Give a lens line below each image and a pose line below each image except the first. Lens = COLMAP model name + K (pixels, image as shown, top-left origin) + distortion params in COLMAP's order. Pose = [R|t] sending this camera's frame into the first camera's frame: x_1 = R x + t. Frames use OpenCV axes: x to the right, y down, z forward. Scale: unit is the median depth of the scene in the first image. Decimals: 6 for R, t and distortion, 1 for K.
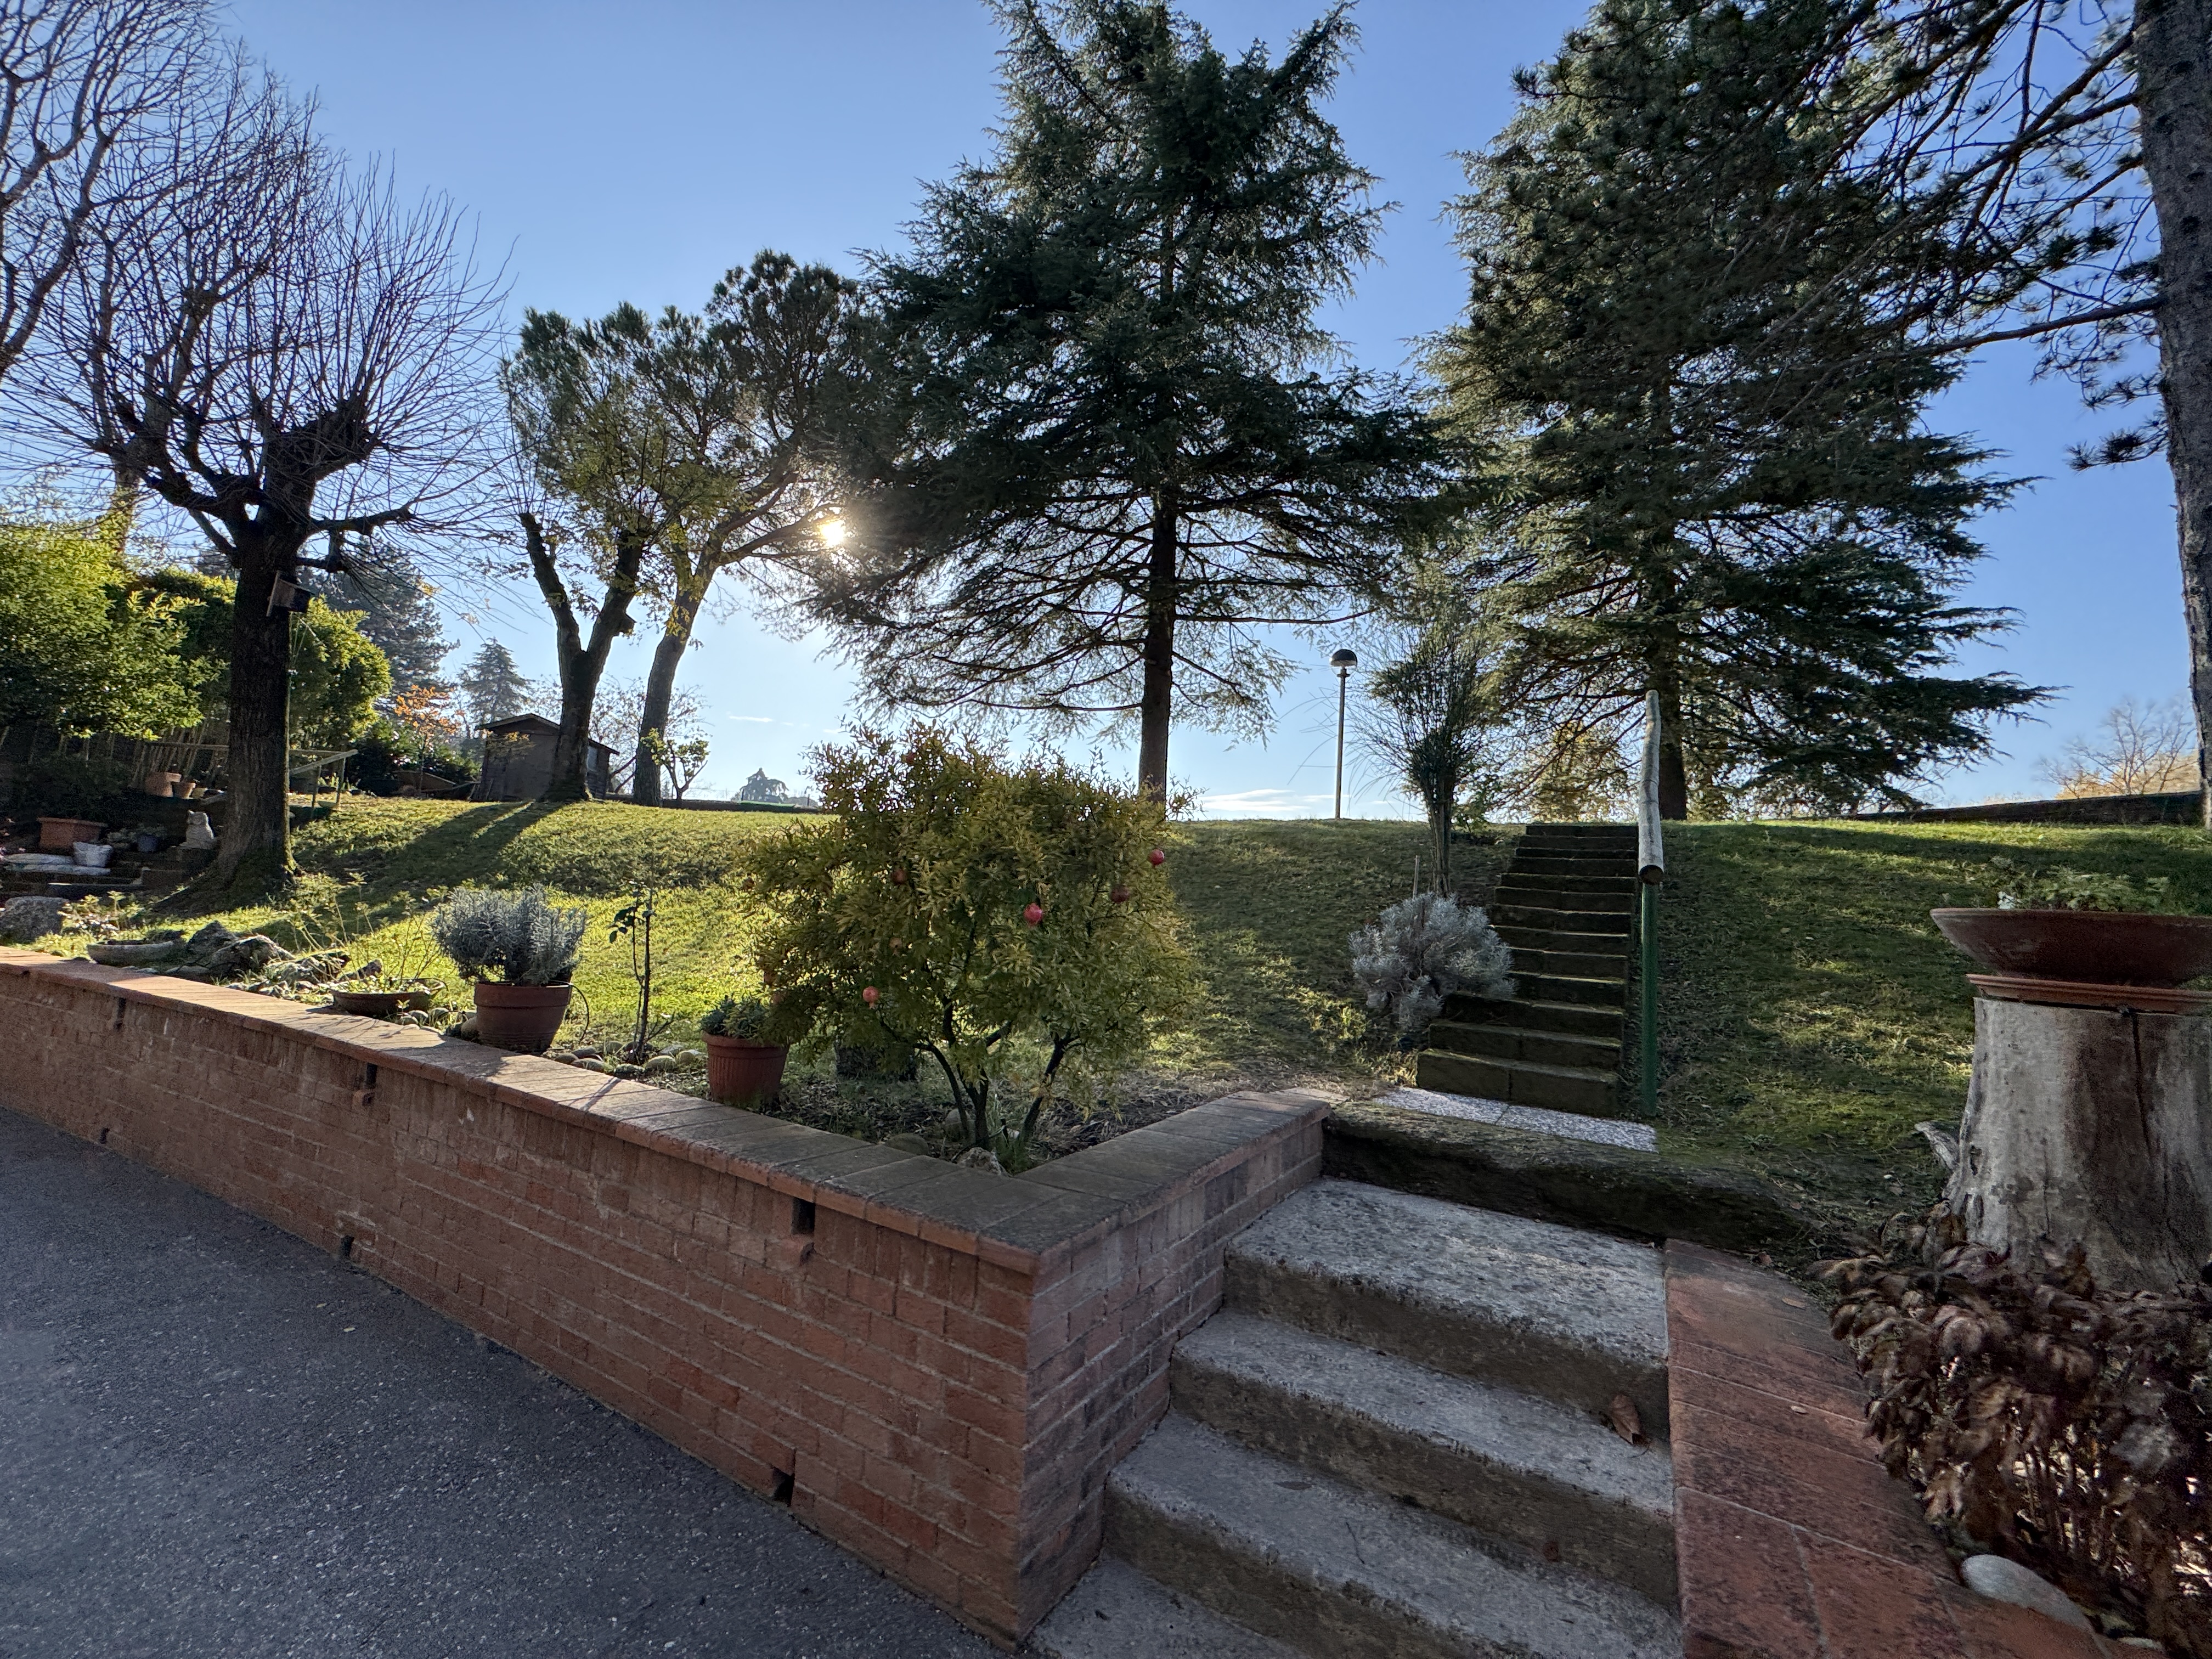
lens RADIAL K [[877.5, 0, 1107.9], [0, 877.5, 831.3], [0, 0, 1]] dist [-0.003043, 0.000235]
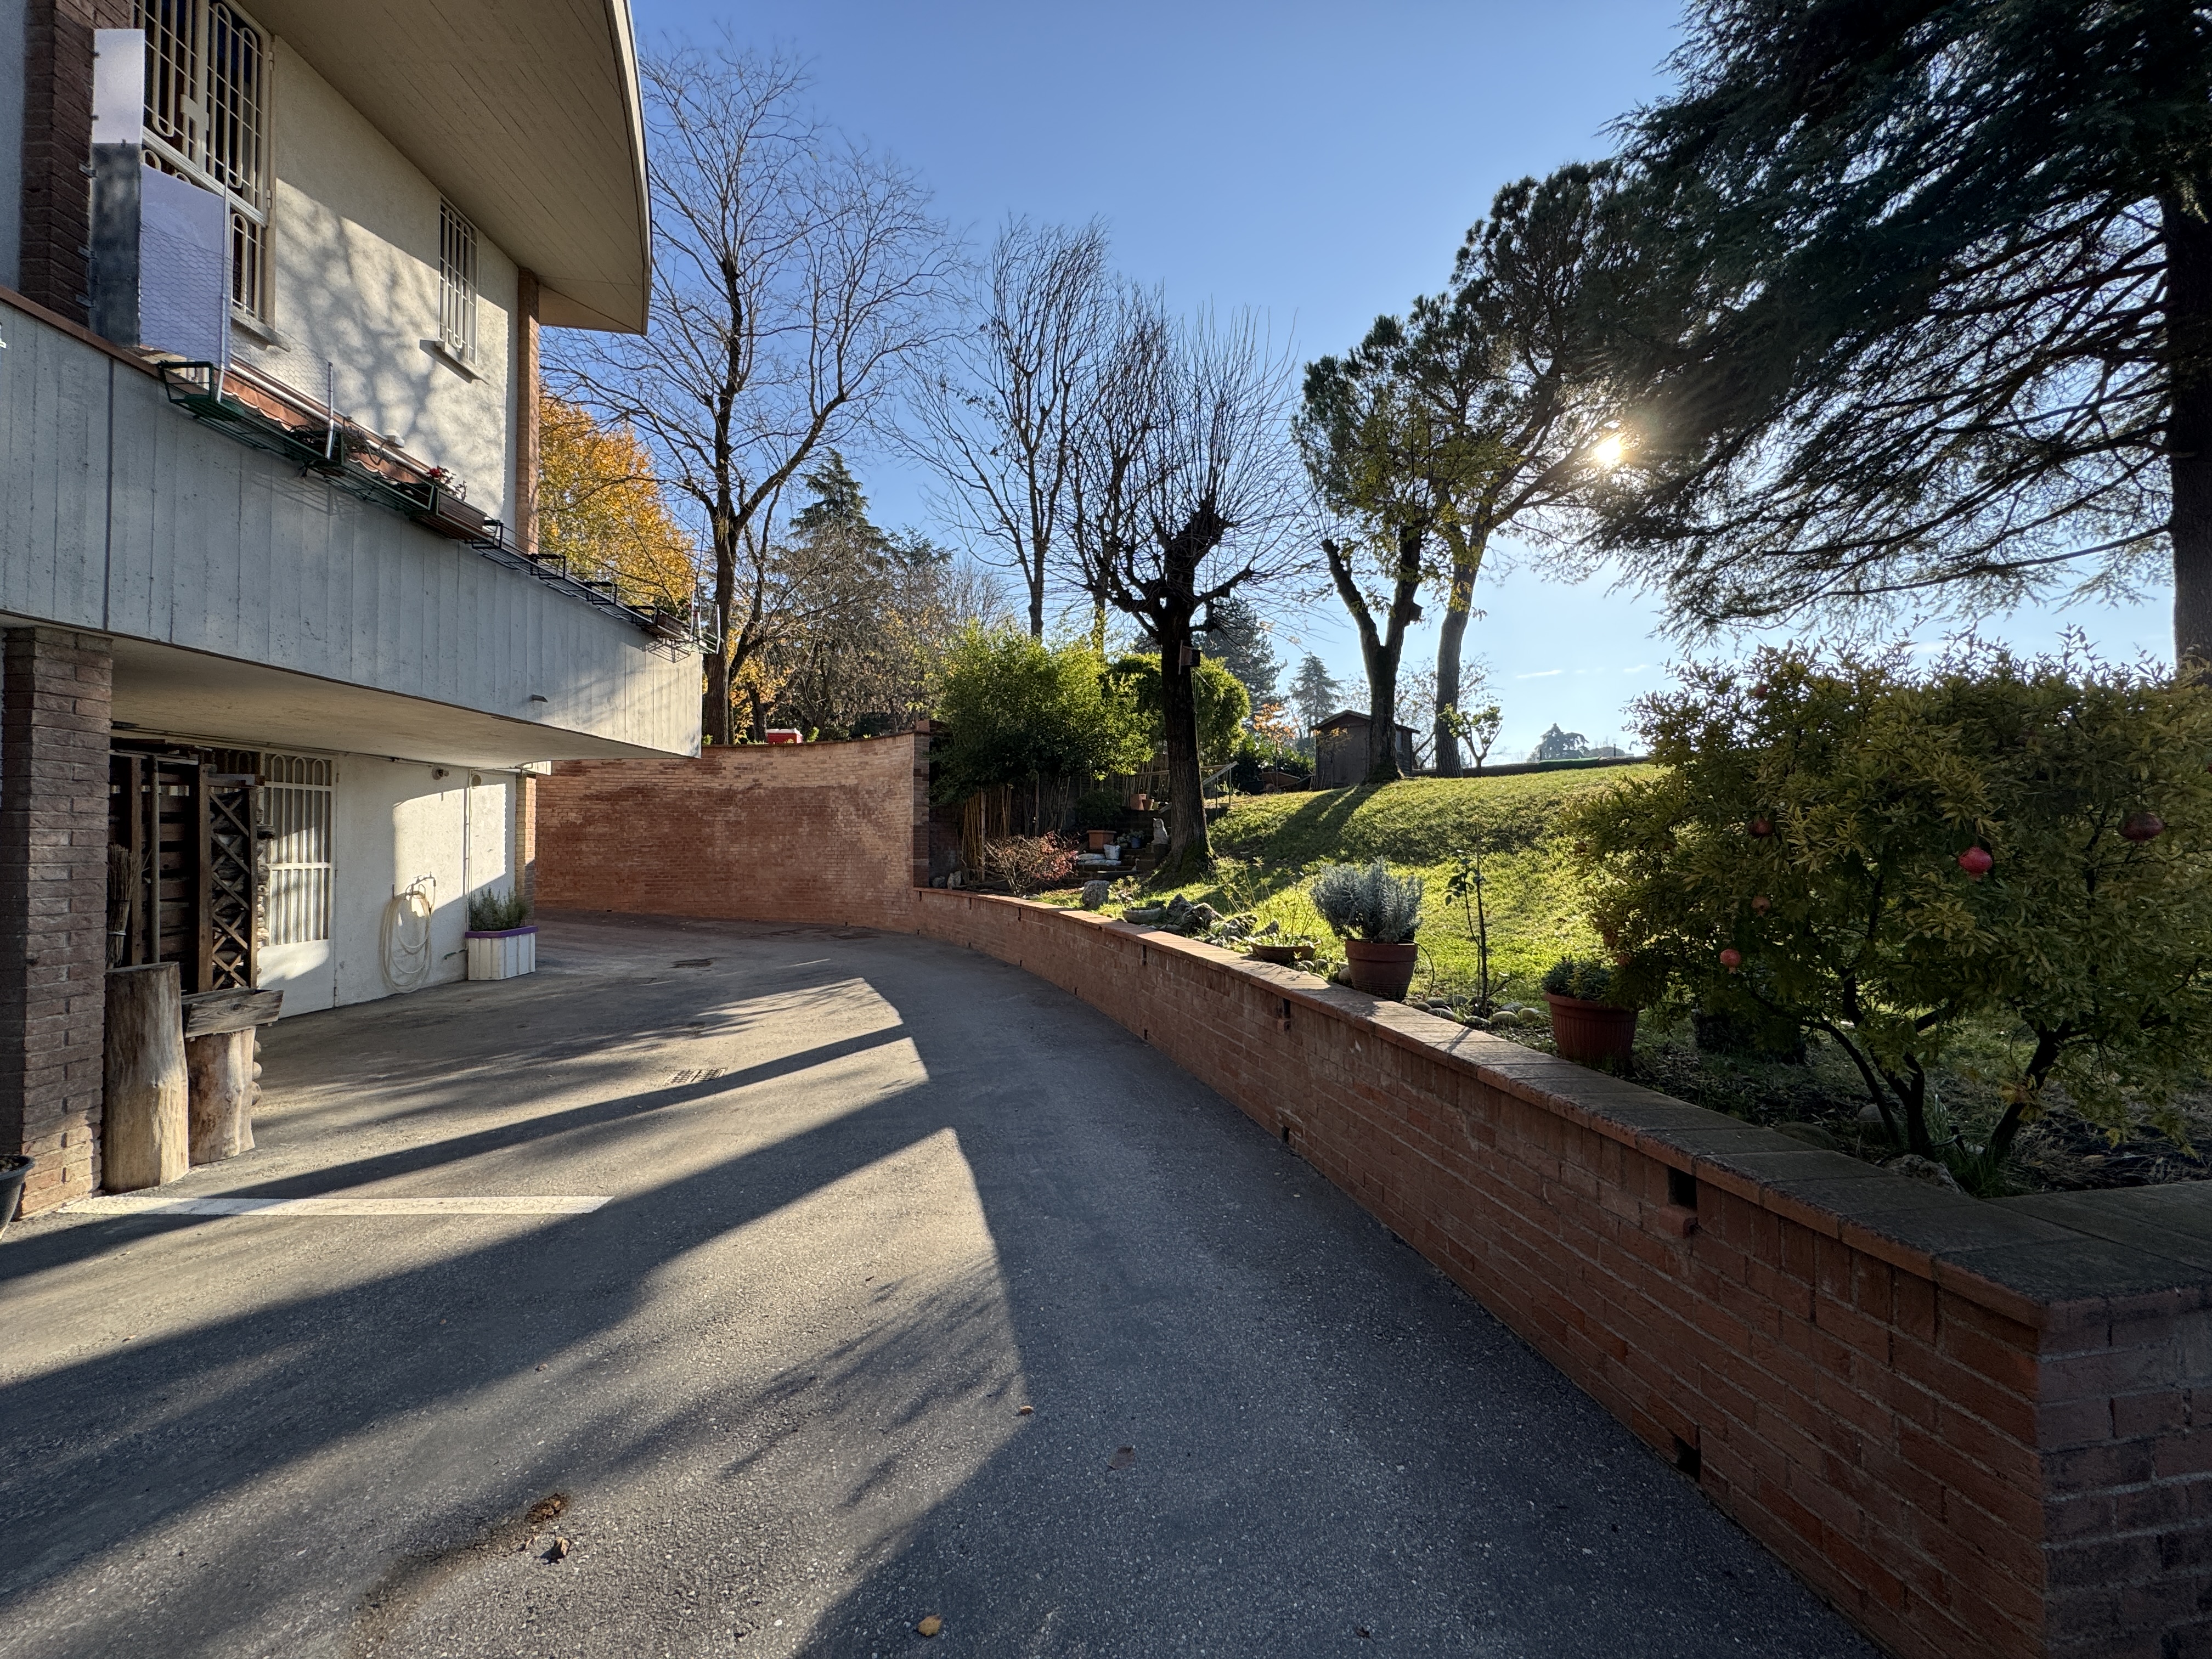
lens RADIAL K [[877.5, 0, 1107.1], [0, 877.5, 829.4], [0, 0, 1]] dist [-0.003043, 0.000235]
pose [[0.650825, -0.074058, -0.755608, -0.000872], [0.104119, 0.994534, -0.007795, -0.003160], [0.752055, -0.073600, 0.654978, -0.024608]]
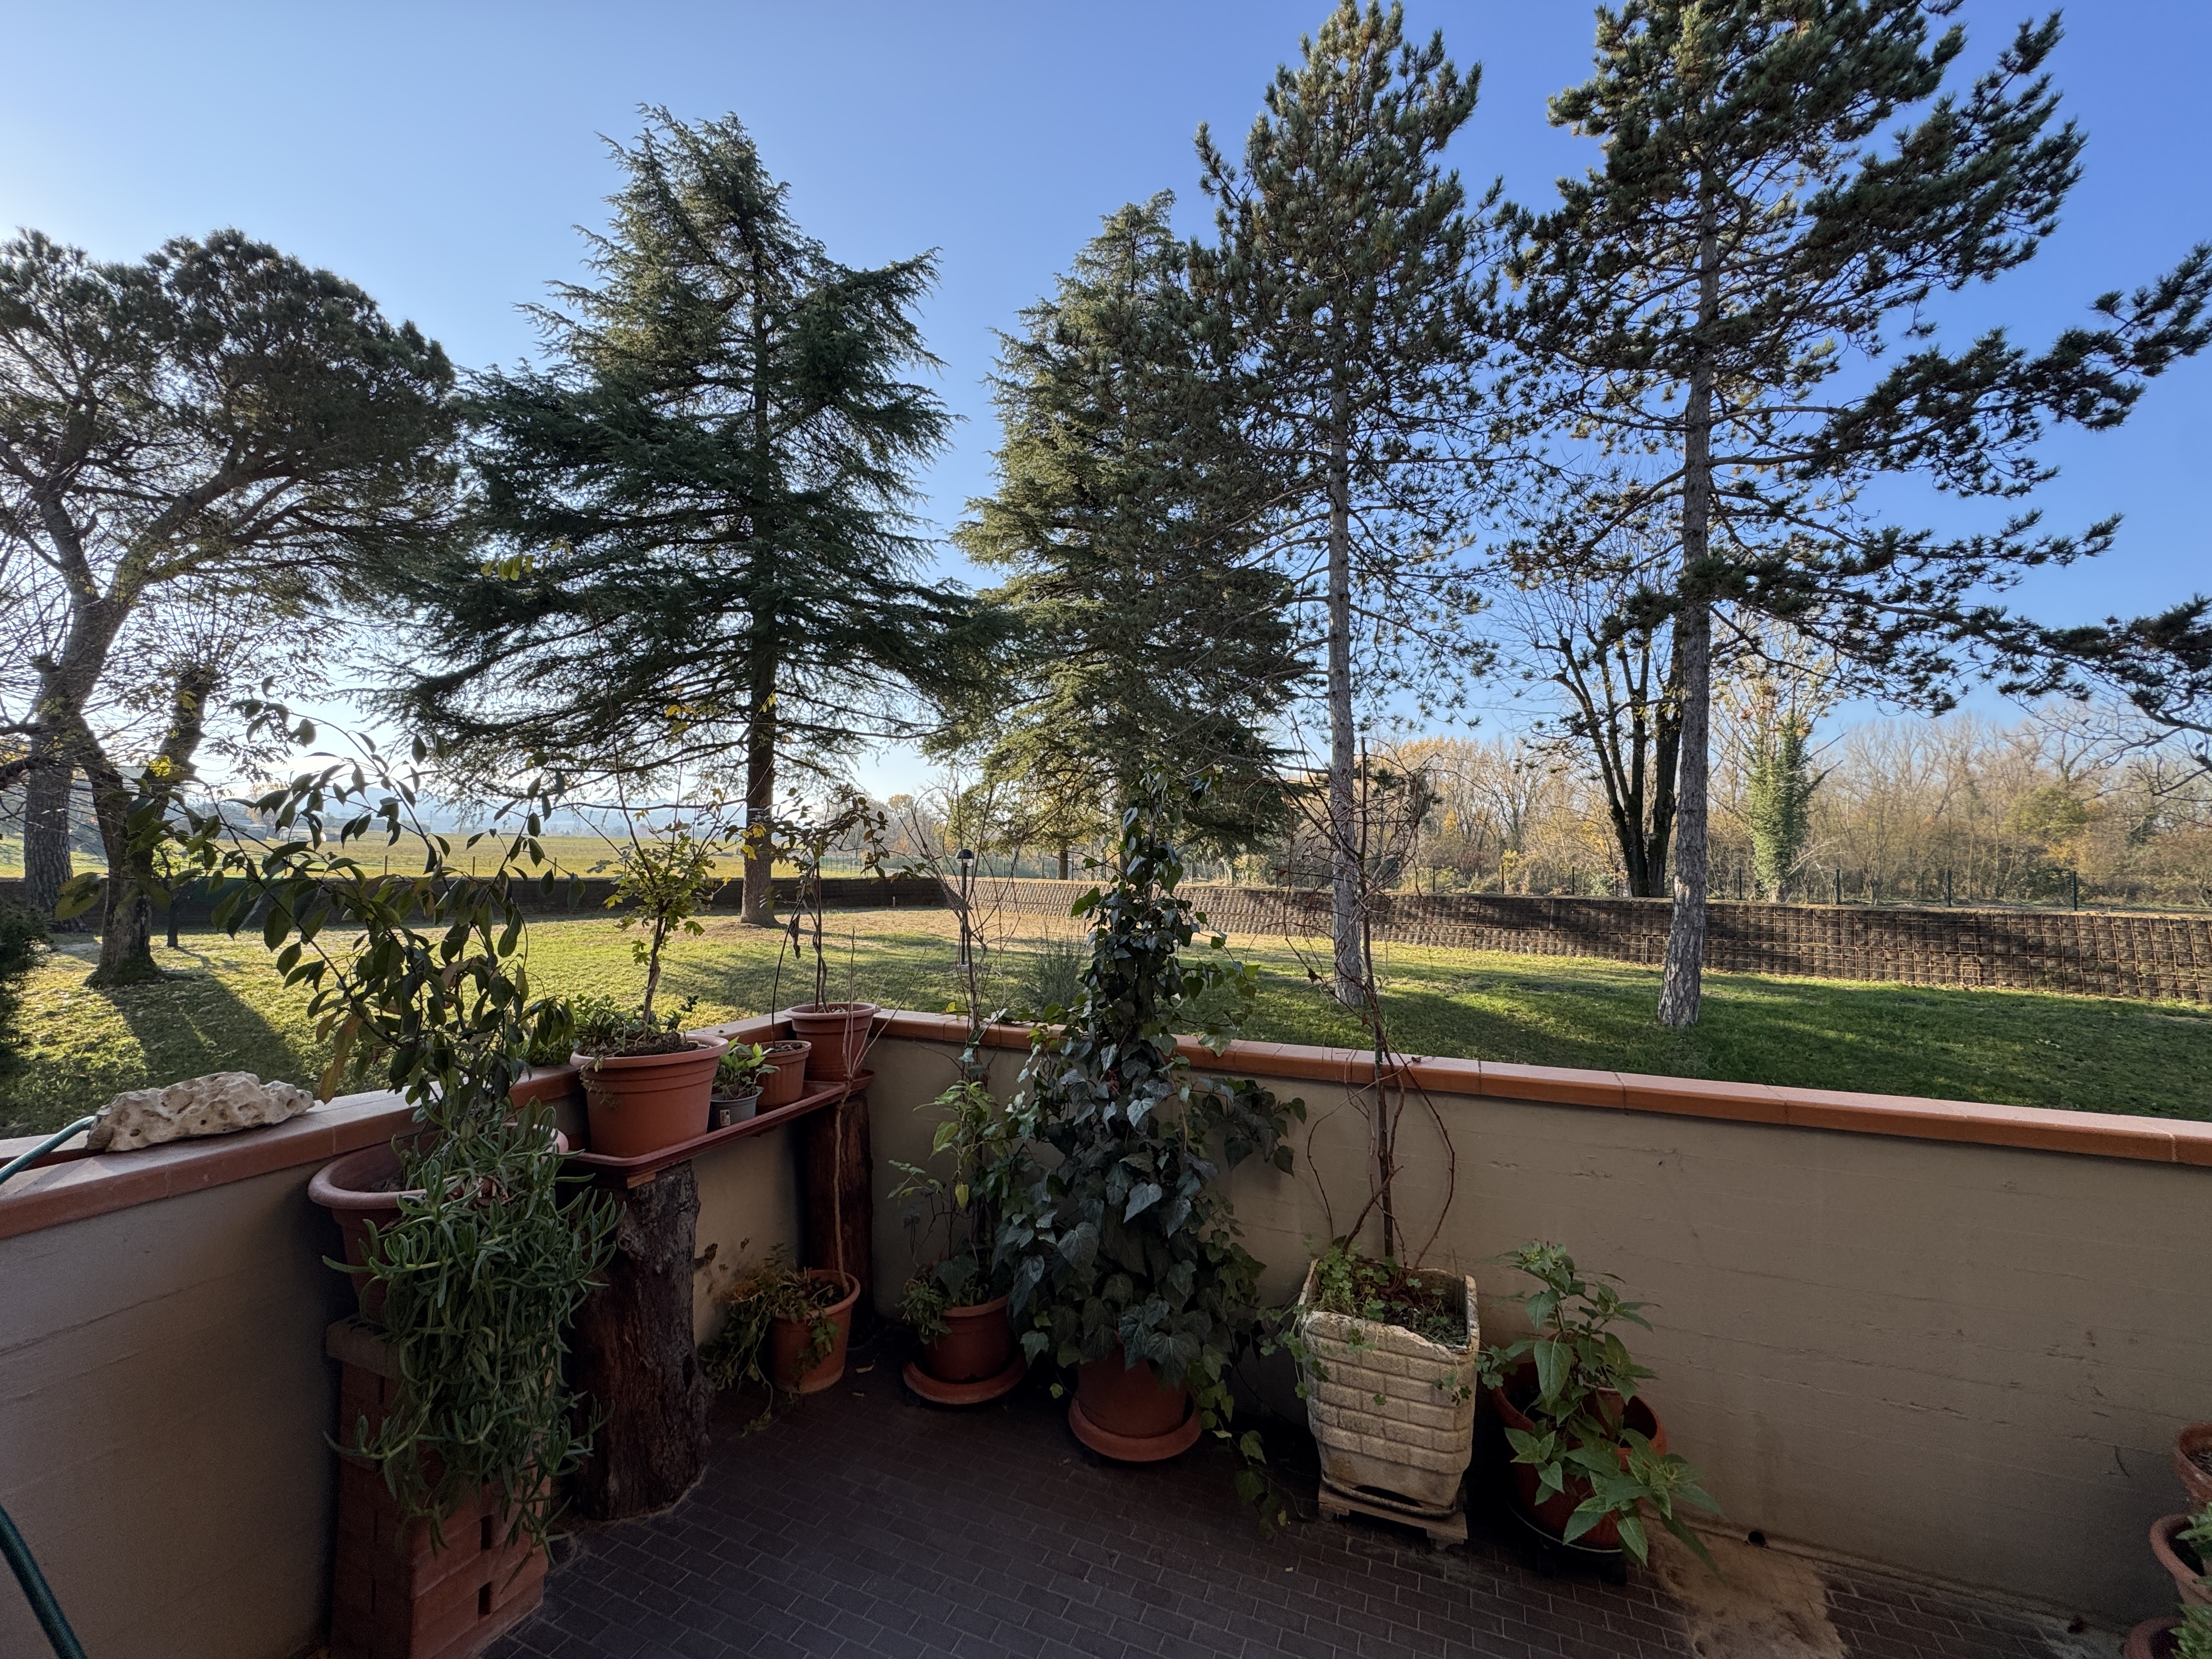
lens RADIAL K [[877.5, 0, 1107.9], [0, 877.5, 826.1], [0, 0, 1]] dist [-0.003043, 0.000235]
pose [[0.848928, -0.028404, 0.527745, -0.490767], [-0.001843, 0.998390, 0.056698, -0.520042], [-0.528506, -0.049105, 0.847508, -0.612563]]
